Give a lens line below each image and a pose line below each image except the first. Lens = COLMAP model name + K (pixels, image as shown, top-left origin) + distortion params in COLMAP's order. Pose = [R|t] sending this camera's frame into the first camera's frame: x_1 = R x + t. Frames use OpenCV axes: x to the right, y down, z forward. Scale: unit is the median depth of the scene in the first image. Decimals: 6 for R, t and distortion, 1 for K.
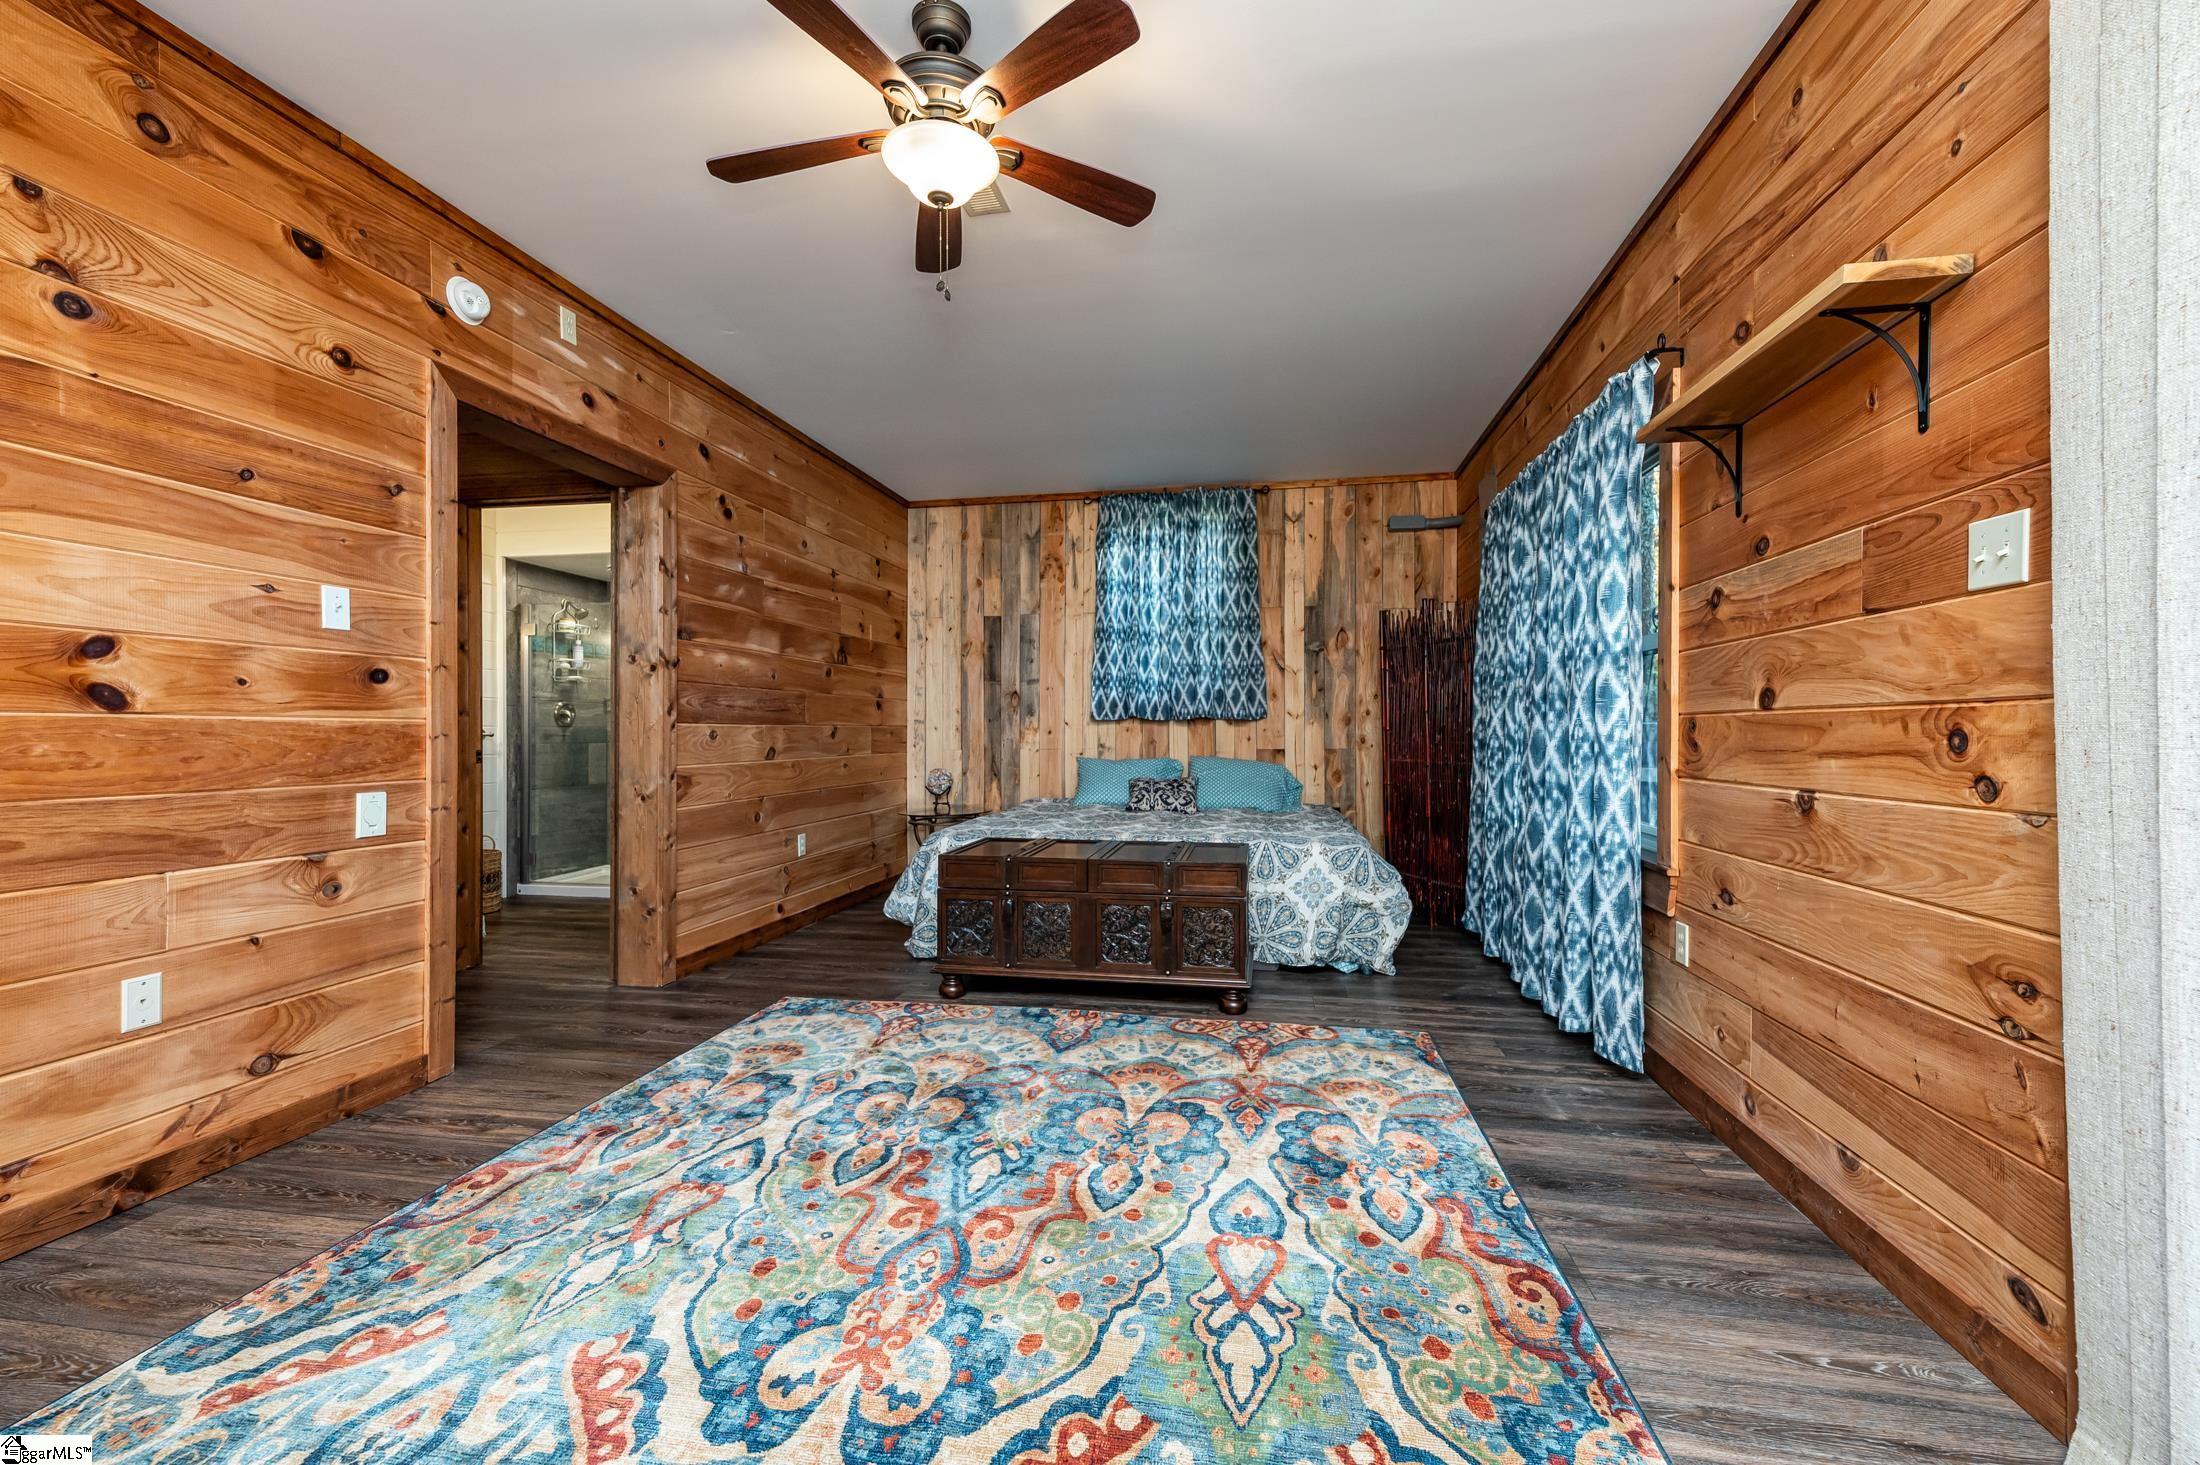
lens RADIAL K [[918.7, 0, 1100.0], [0, 918.7, 732.5], [0, 0, 1]] dist [0.029654, 0.000074]
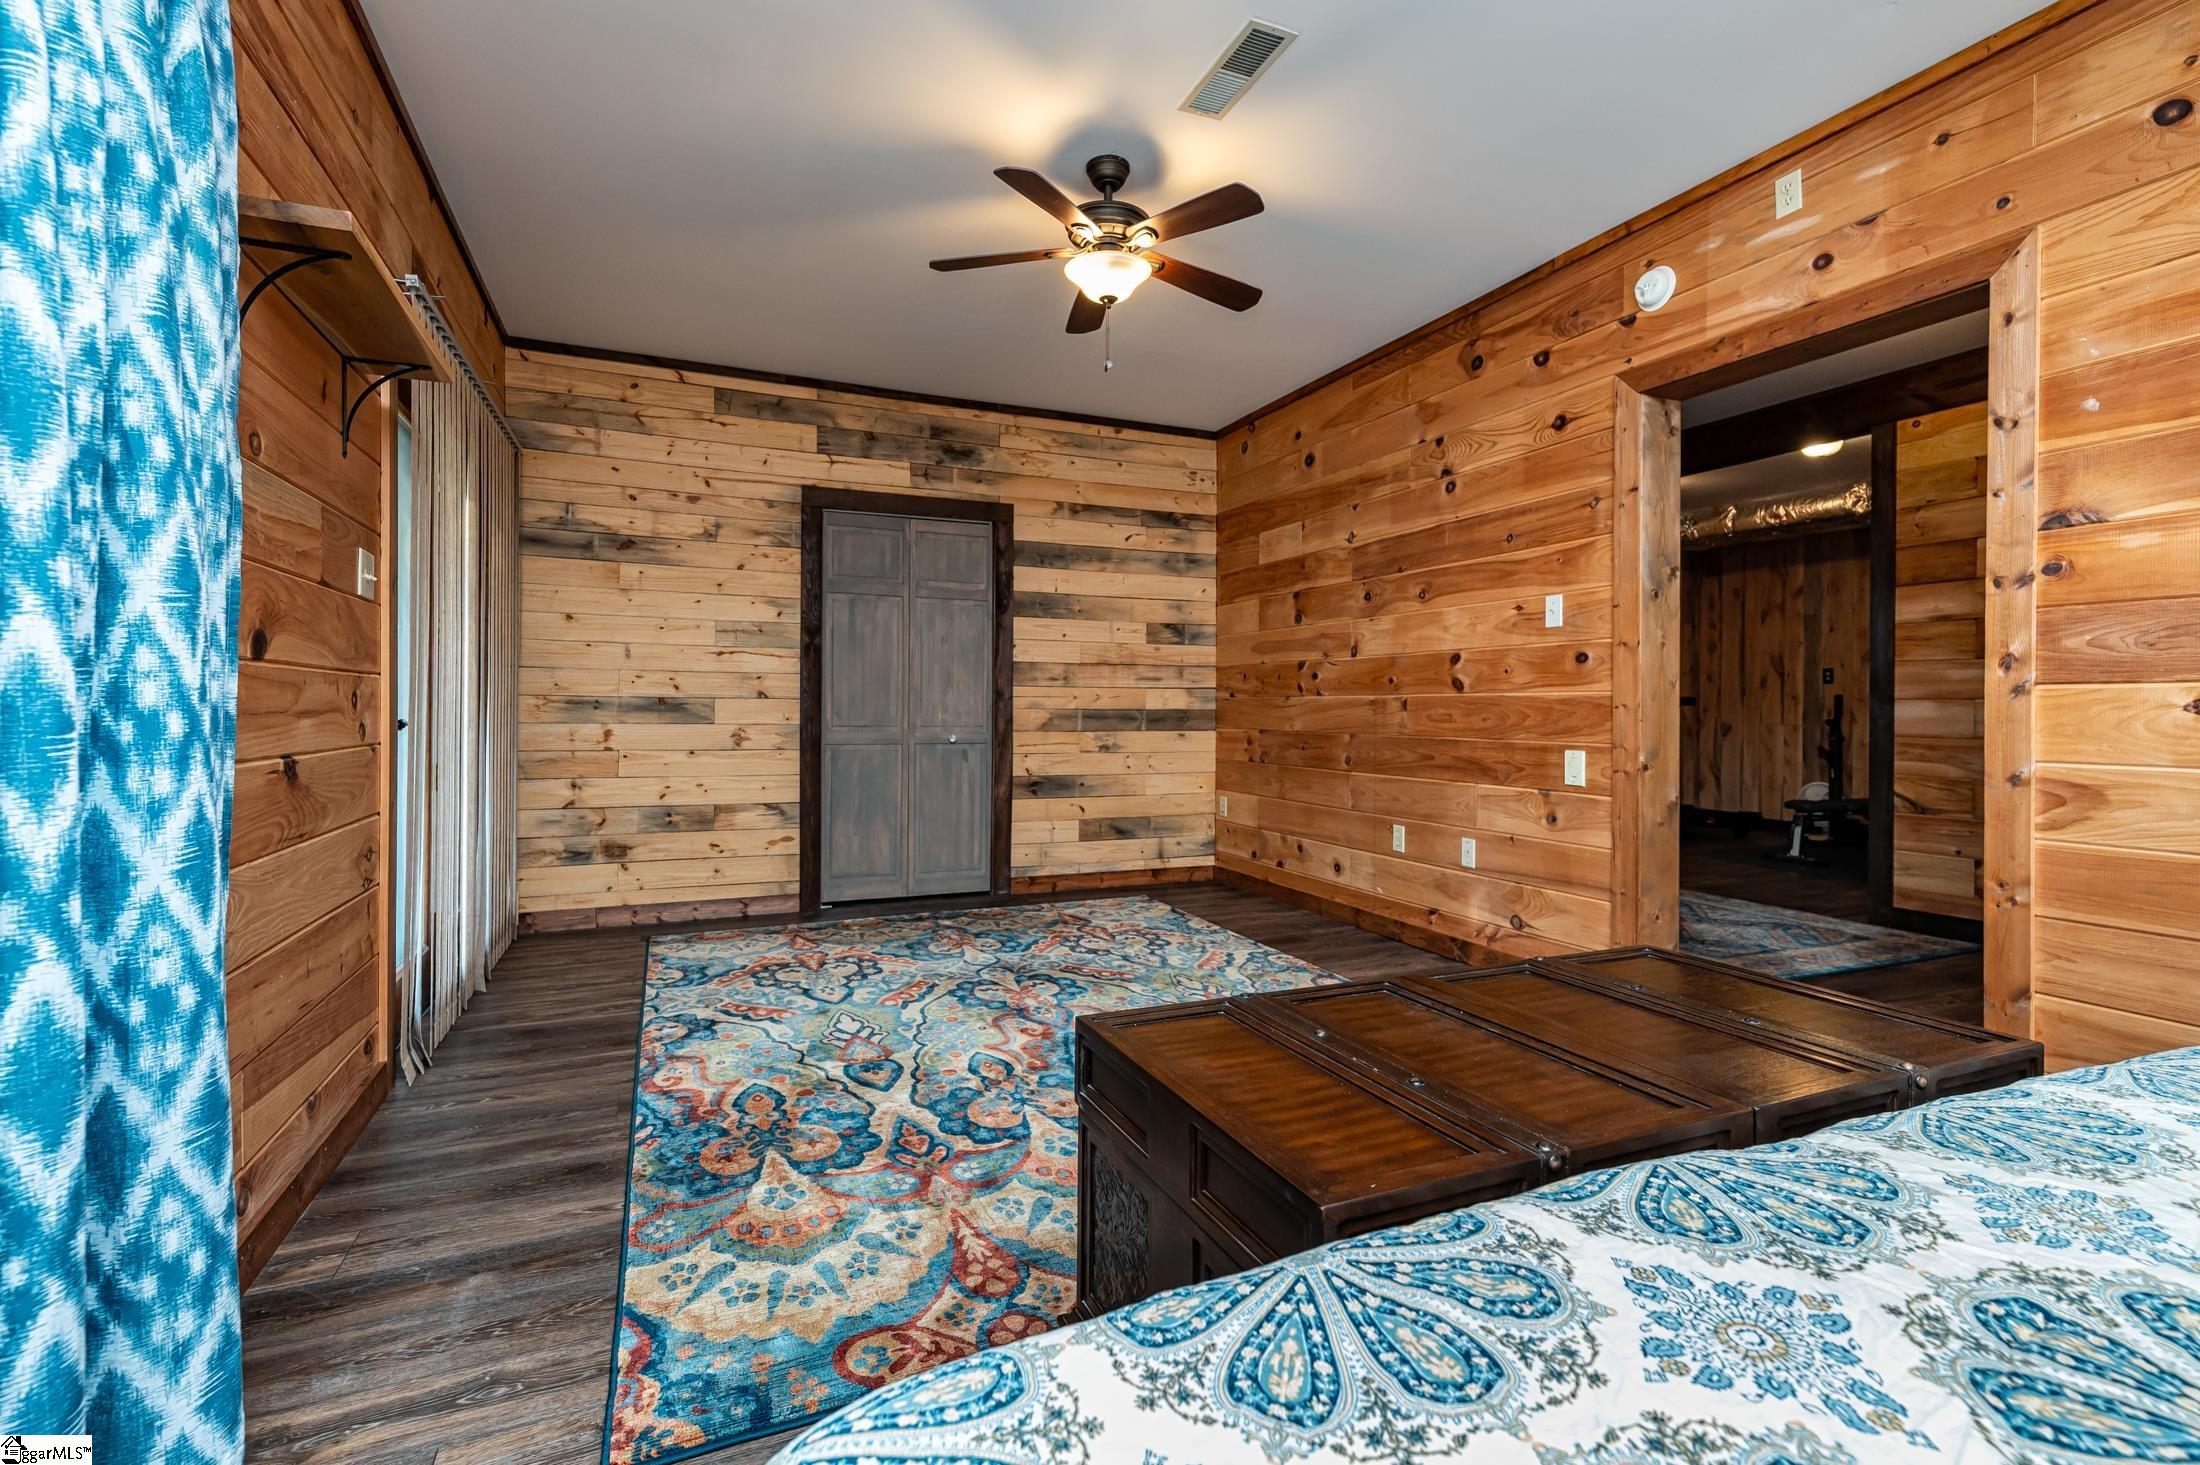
lens RADIAL K [[986.8, 0, 1100.0], [0, 986.8, 732.5], [0, 0, 1]] dist [-0.001522, -0.000077]
pose [[-0.832962, 0.008067, -0.553272, 0.541463], [-0.005431, 0.999726, 0.022752, 0.013663], [0.553304, 0.021957, -0.832690, 1.909379]]
